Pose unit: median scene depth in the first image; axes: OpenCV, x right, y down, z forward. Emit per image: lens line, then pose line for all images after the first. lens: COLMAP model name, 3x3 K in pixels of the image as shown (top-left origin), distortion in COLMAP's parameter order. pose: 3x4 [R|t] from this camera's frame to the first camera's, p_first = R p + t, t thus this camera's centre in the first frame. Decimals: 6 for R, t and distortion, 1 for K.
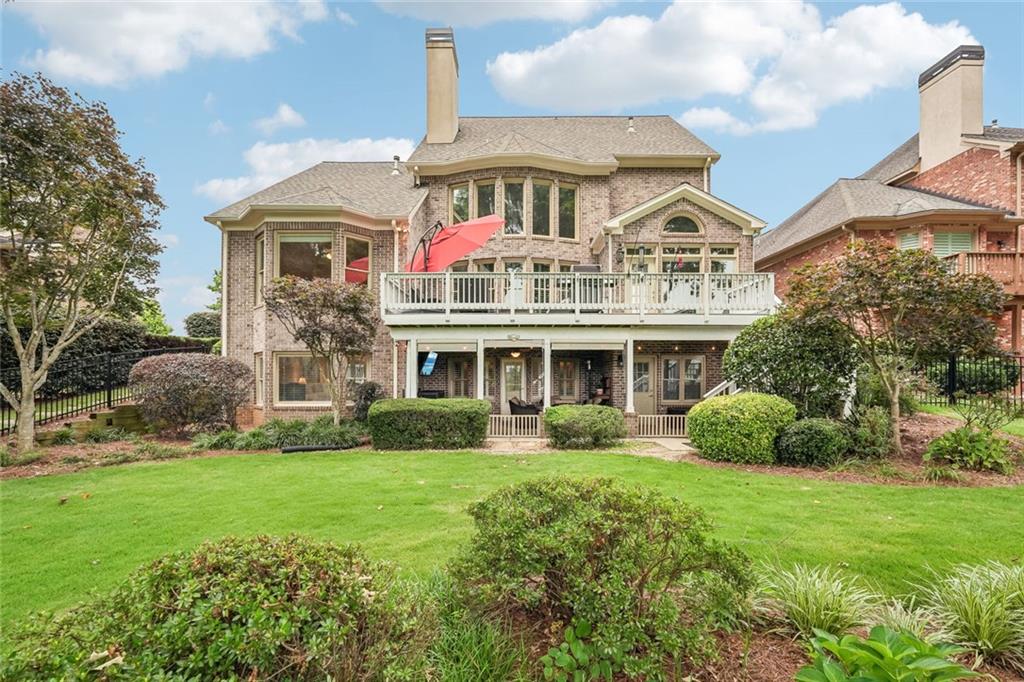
lens RADIAL K [[448.4, 0, 512.0], [0, 448.4, 341.0], [0, 0, 1]] dist [0.024739, 0.000134]
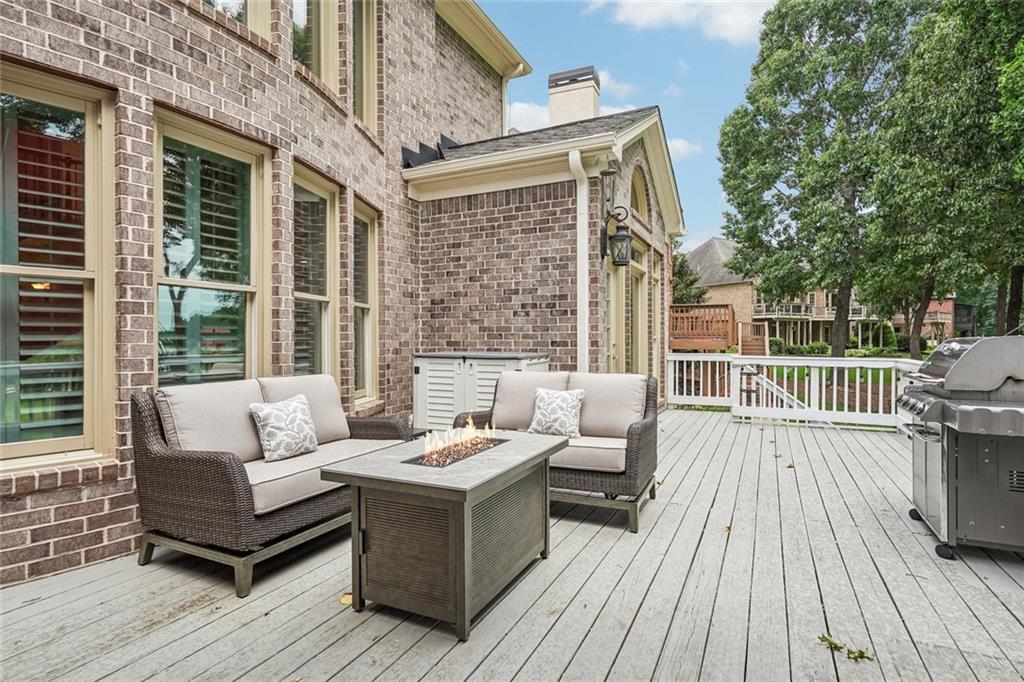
lens RADIAL K [[533.8, 0, 512.0], [0, 533.8, 341.0], [0, 0, 1]] dist [0.000205, 0.000014]
pose [[0.420081, -0.002851, 0.907482, -0.150886], [-0.060741, 0.997664, 0.031252, -0.109519], [-0.905452, -0.068250, 0.418926, 0.785399]]
